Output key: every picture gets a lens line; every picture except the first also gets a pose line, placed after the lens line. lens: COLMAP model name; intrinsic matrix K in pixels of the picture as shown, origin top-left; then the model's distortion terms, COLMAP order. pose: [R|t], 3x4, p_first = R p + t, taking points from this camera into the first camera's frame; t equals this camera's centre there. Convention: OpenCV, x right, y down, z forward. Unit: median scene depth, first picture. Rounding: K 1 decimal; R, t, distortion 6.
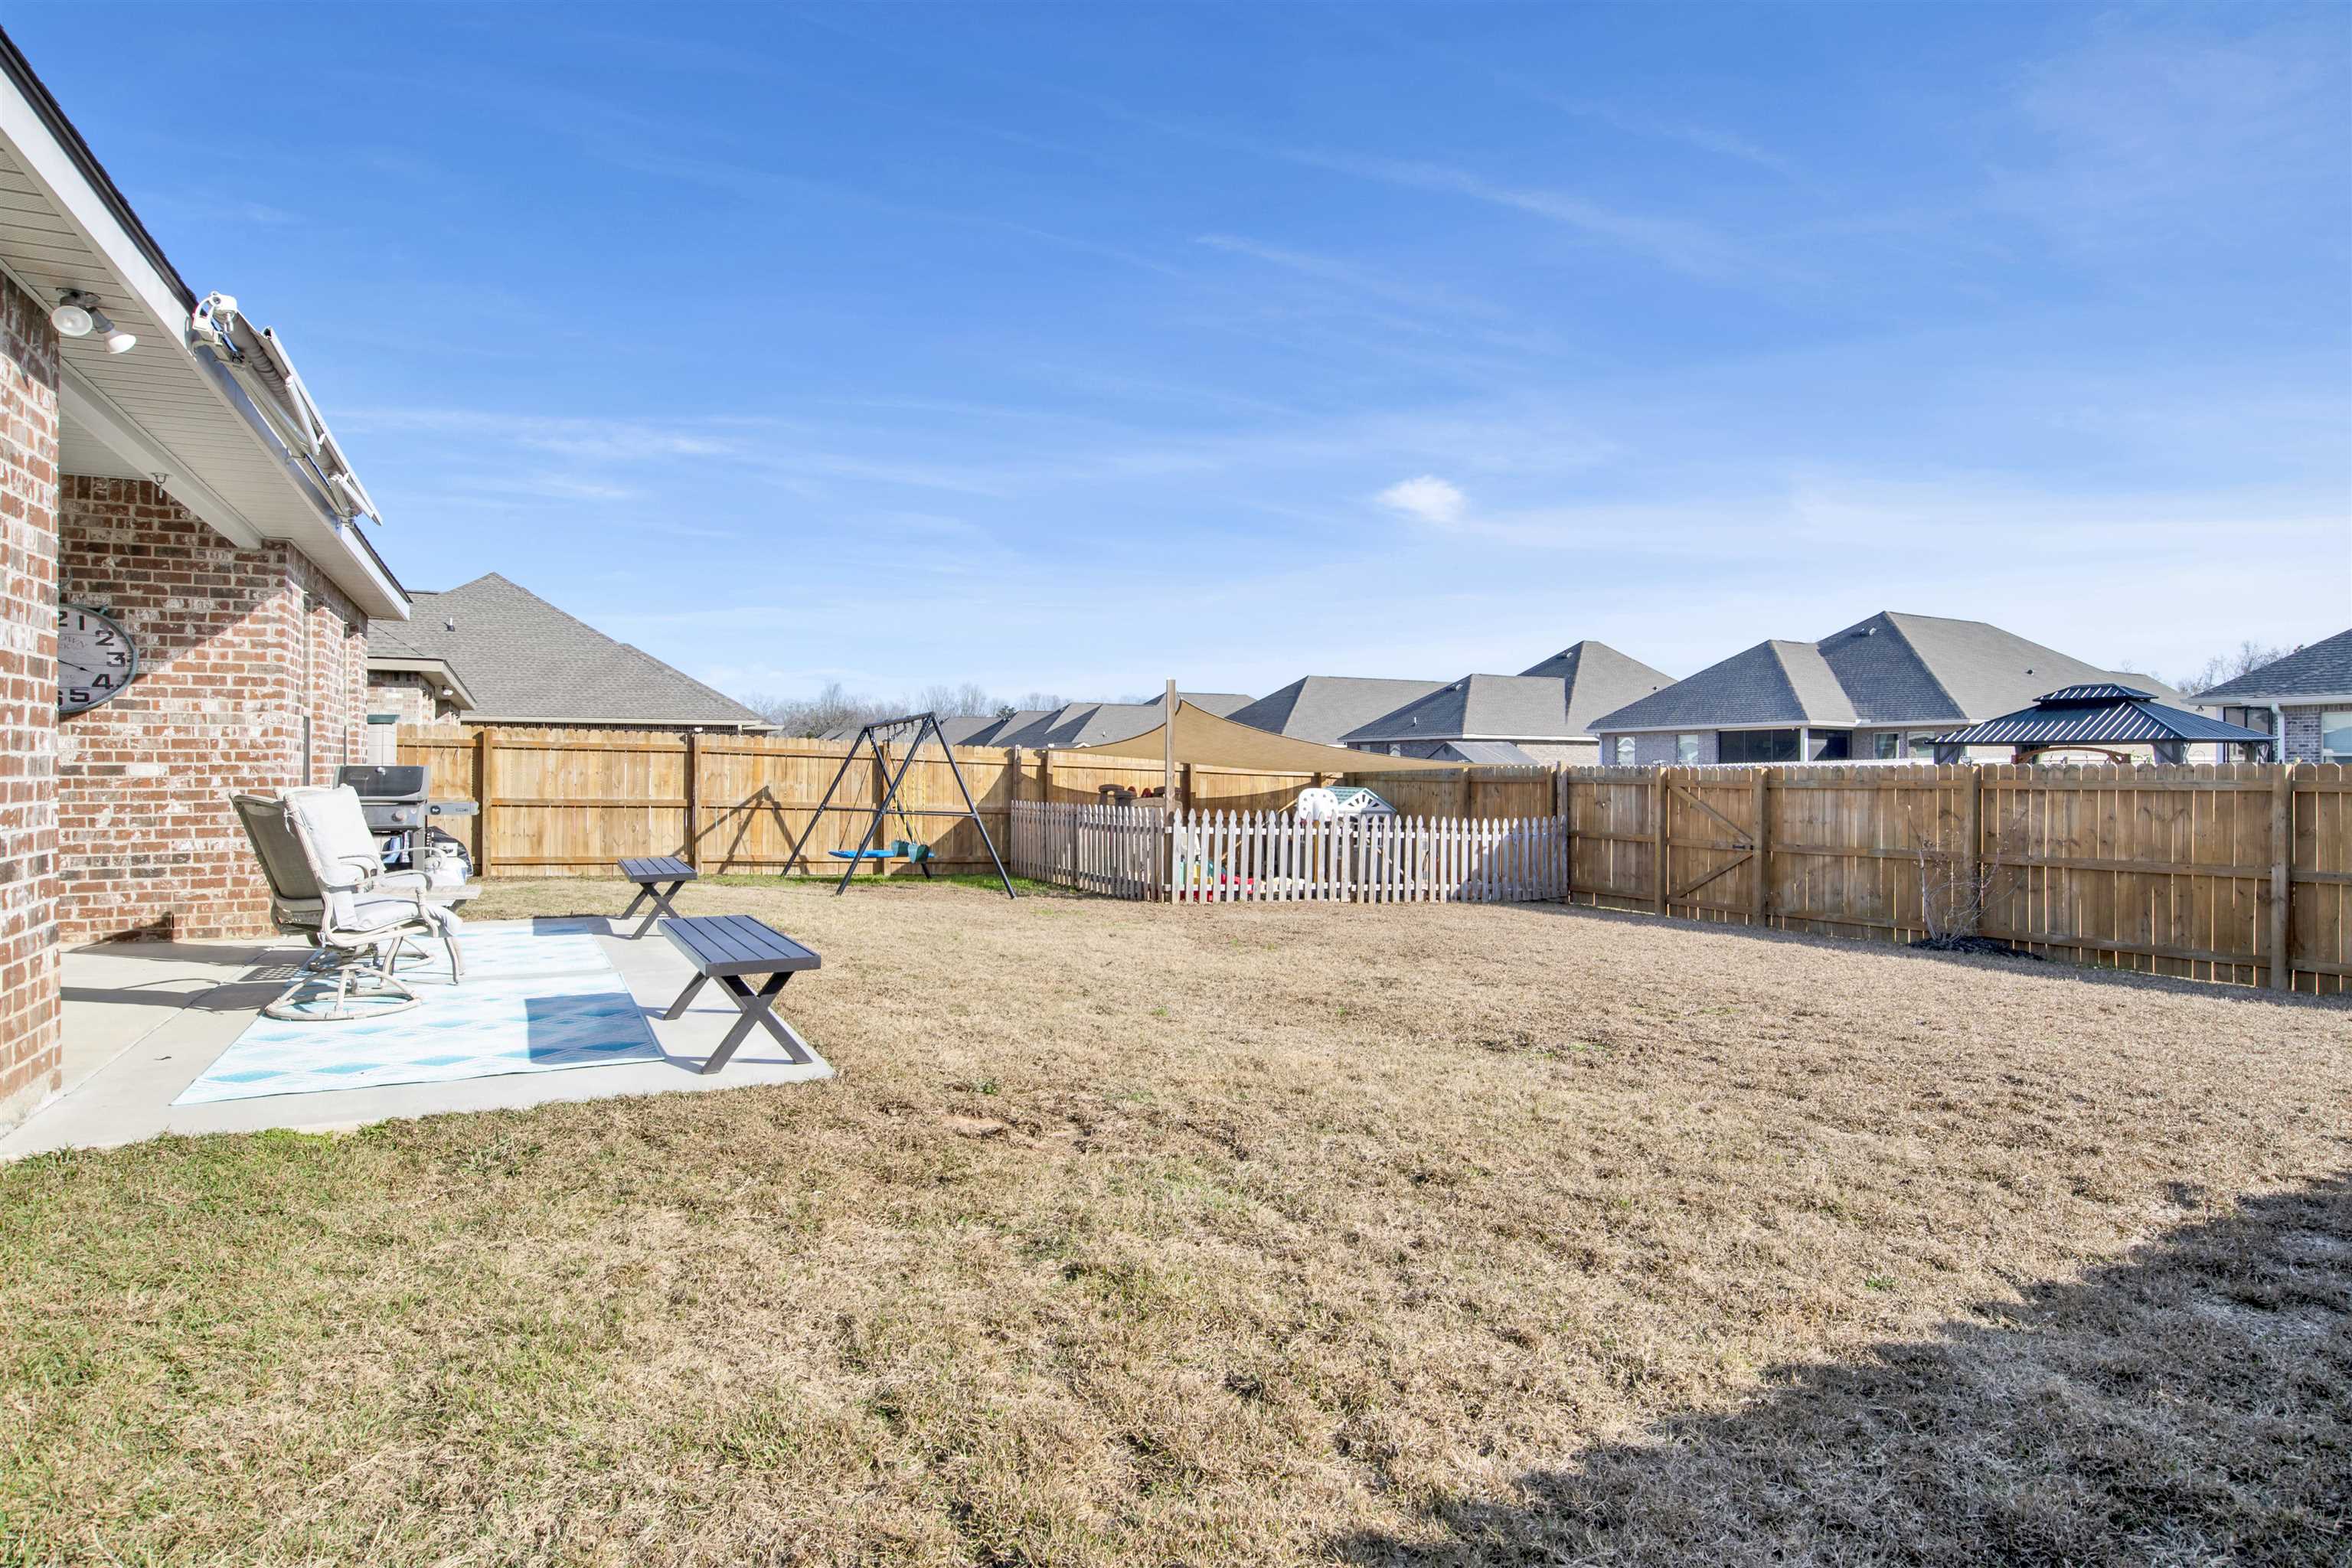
lens RADIAL K [[1241.2, 0, 1174.5], [0, 1241.2, 776.4], [0, 0, 1]] dist [-0.083019, 0.025727]
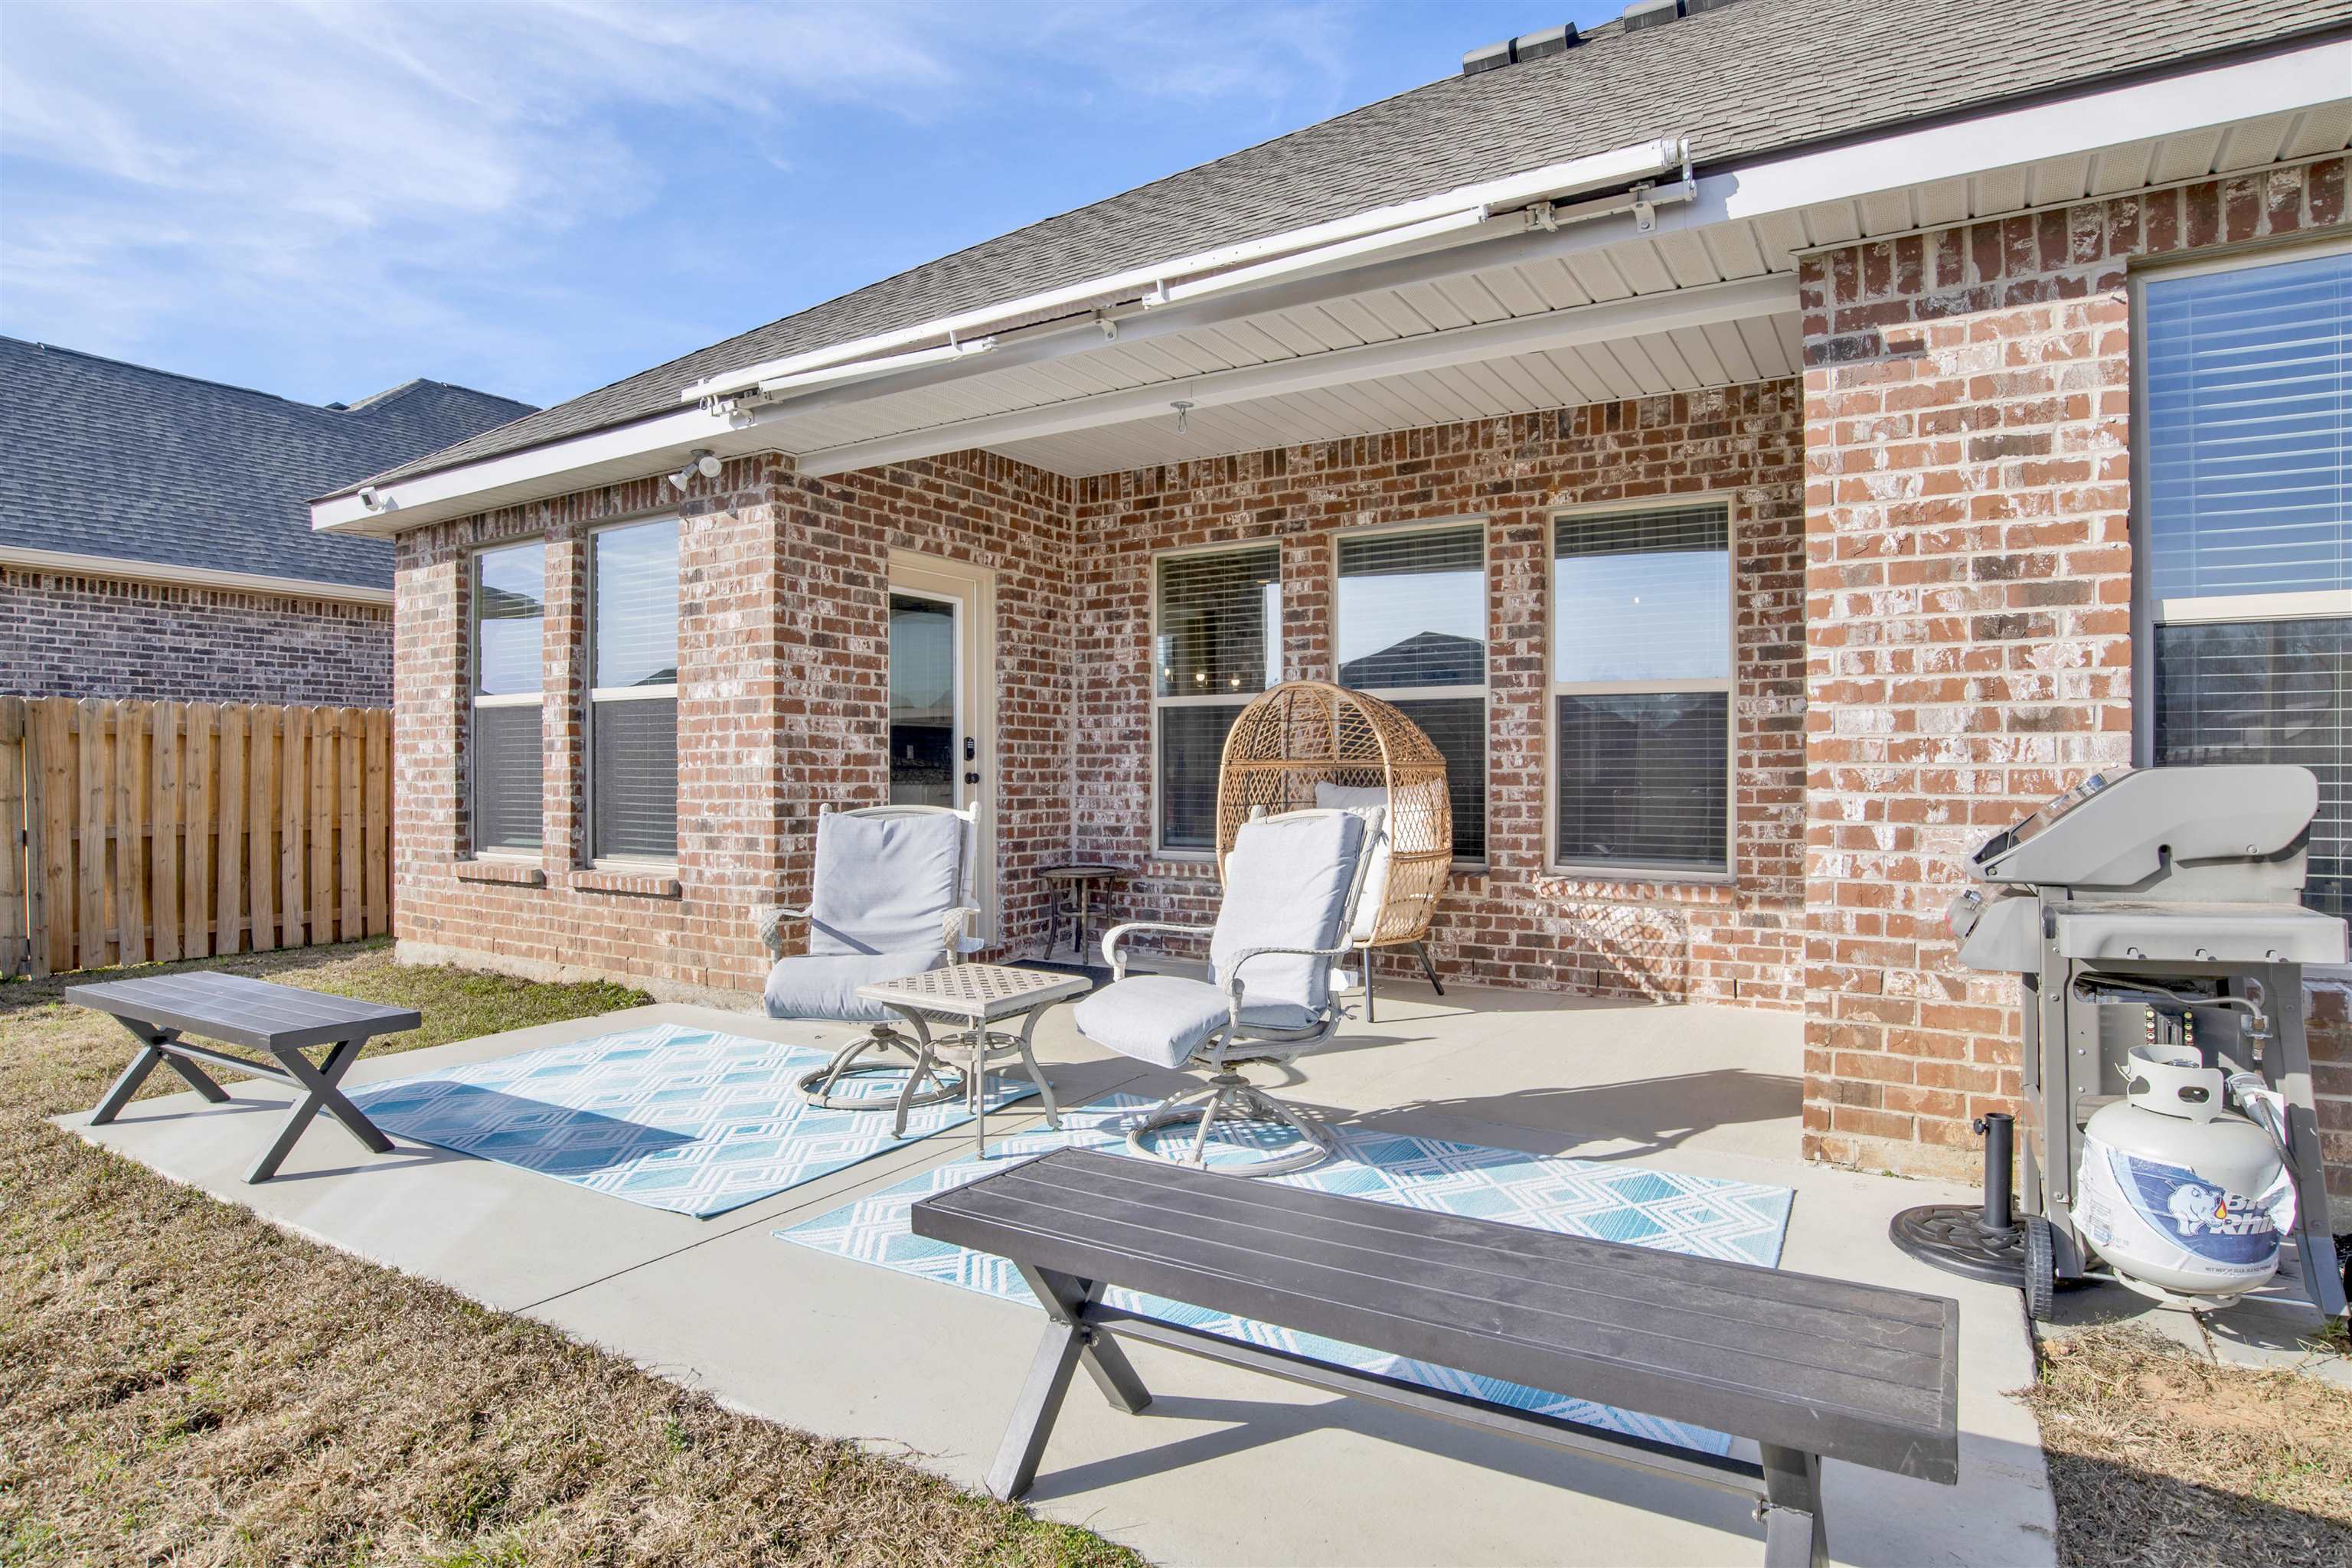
lens RADIAL K [[1257.4, 0, 1187.6], [0, 1257.4, 772.0], [0, 0, 1]] dist [-0.076473, 0.028469]
pose [[-0.858666, -0.001913, -0.512532, -0.208770], [-0.003447, 0.999992, 0.002042, -0.005573], [0.512524, 0.003521, -0.858666, 0.826466]]
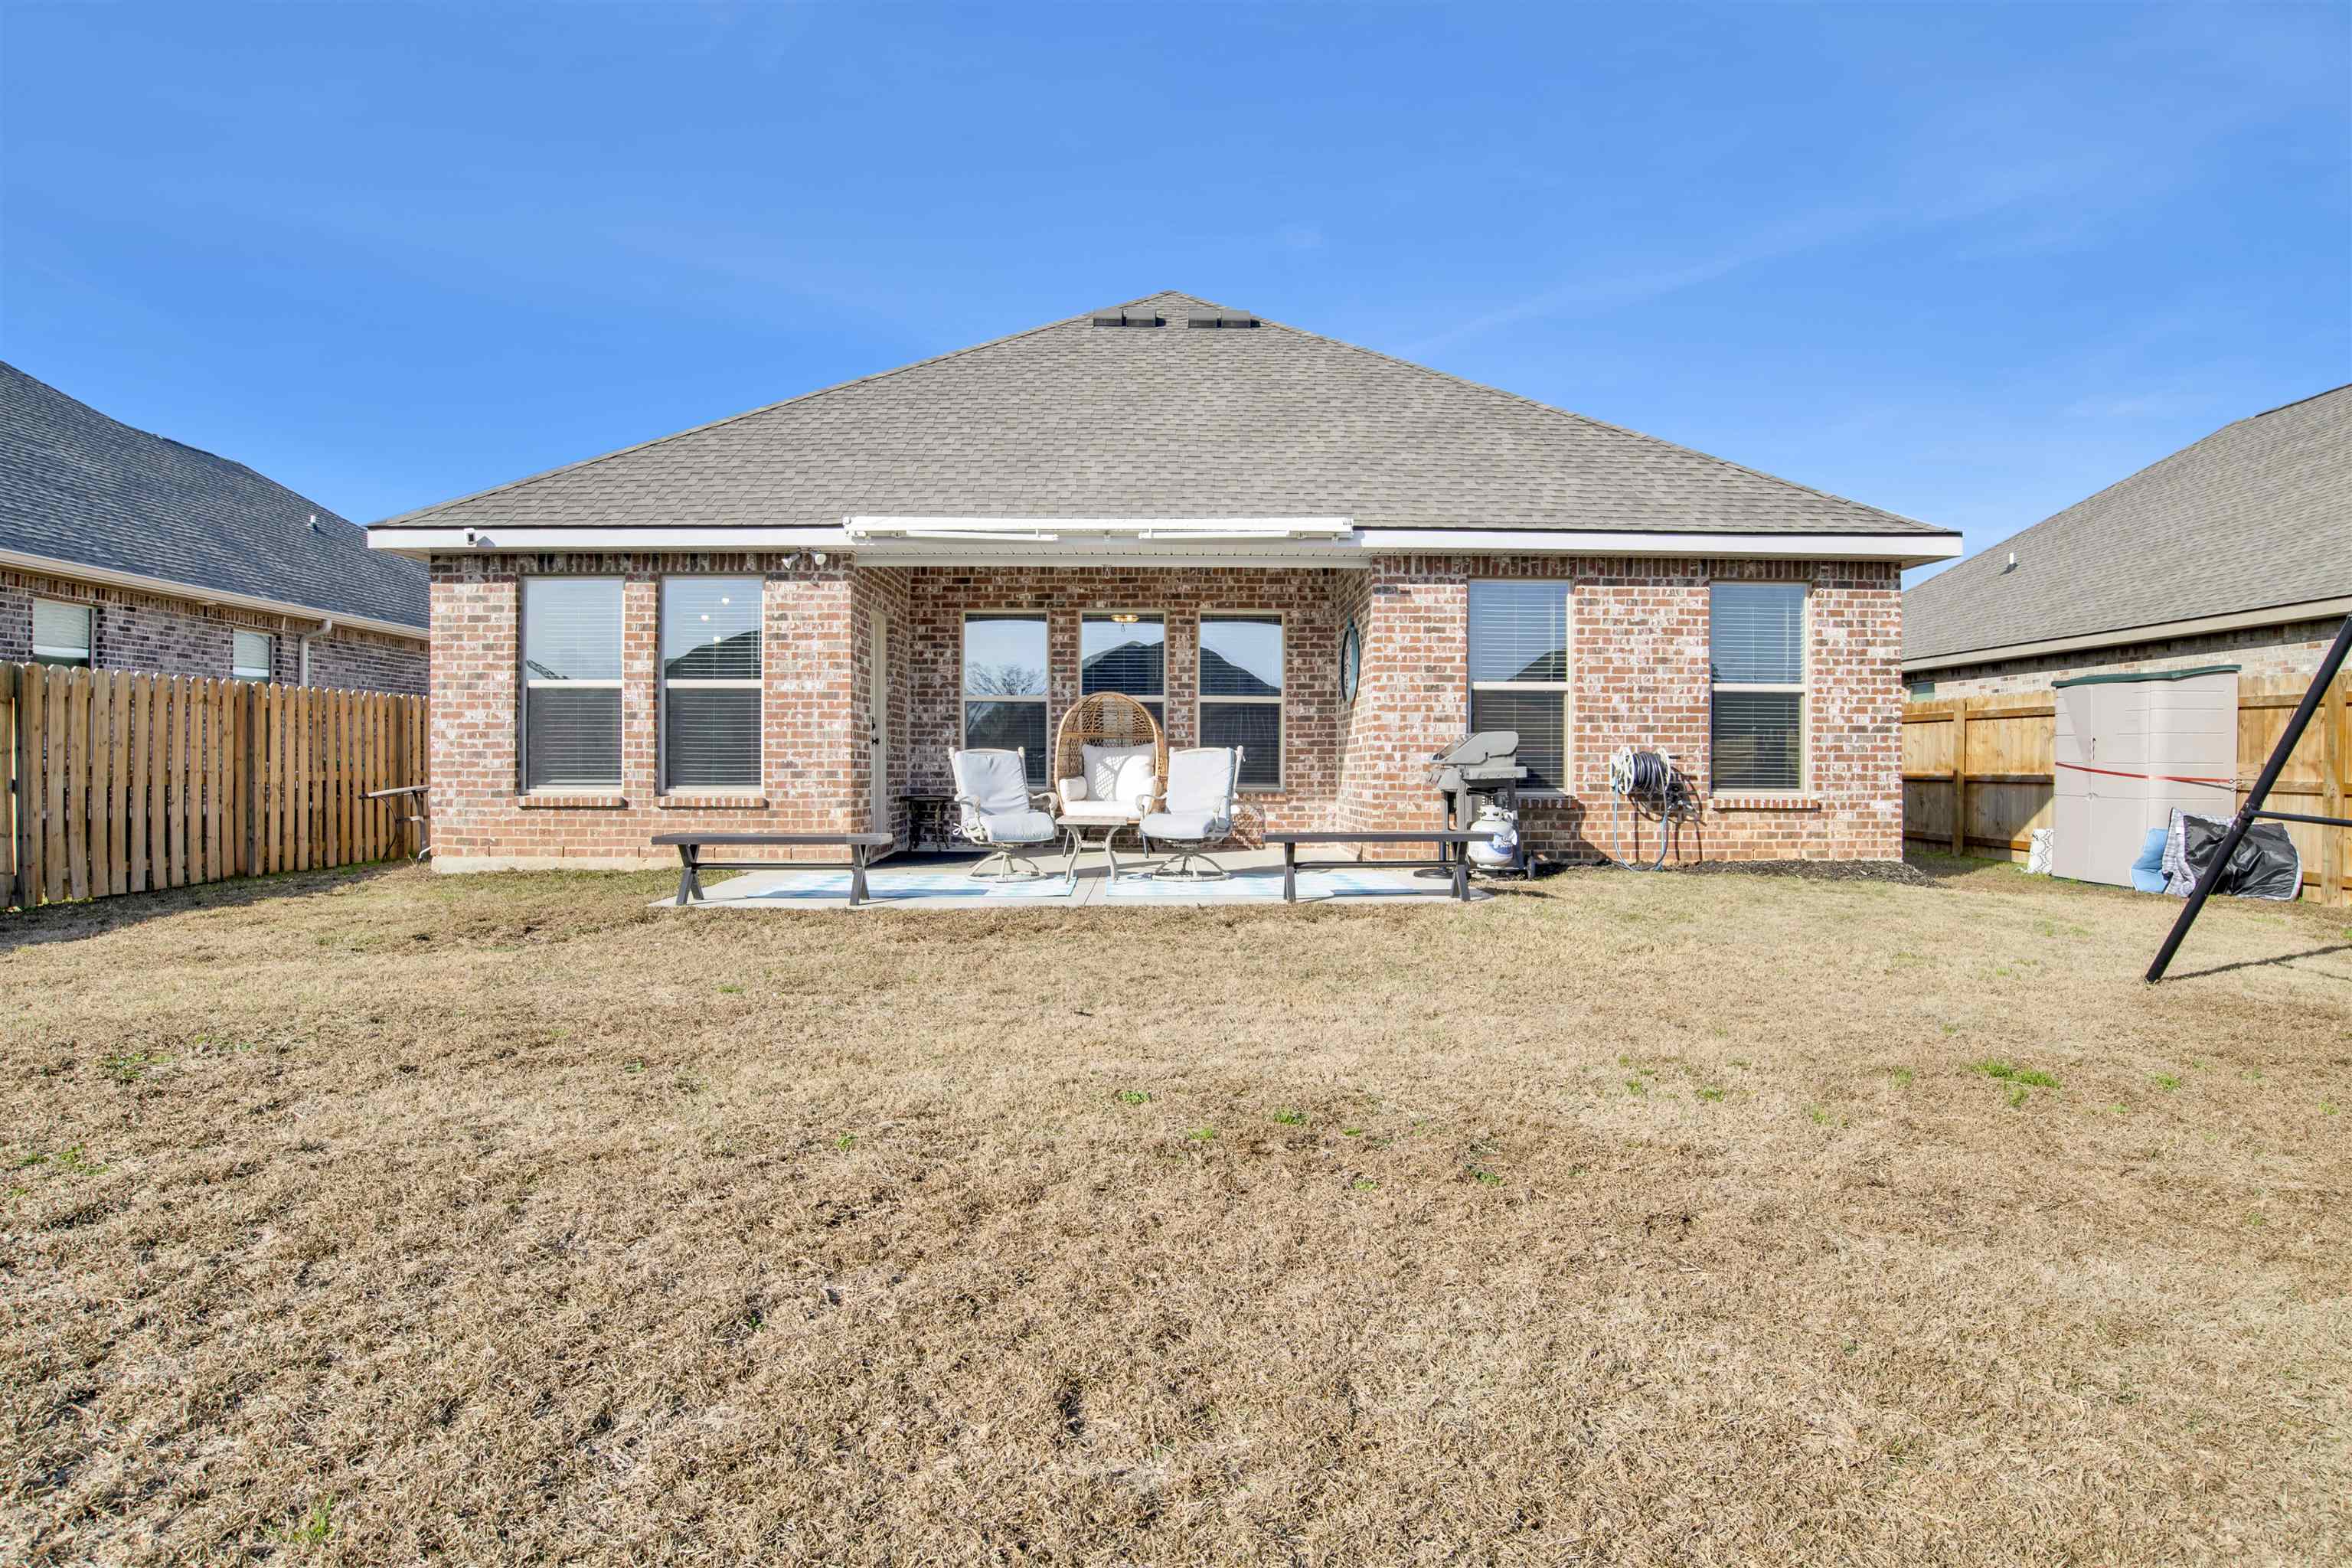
lens RADIAL K [[1257.0, 0, 1178.8], [0, 1257.0, 760.2], [0, 0, 1]] dist [-0.083520, 0.000040]
pose [[-0.457561, -0.007293, -0.889148, 0.339691], [-0.007212, 0.999964, -0.004491, 0.016613], [0.889149, 0.004357, -0.457597, 0.925016]]
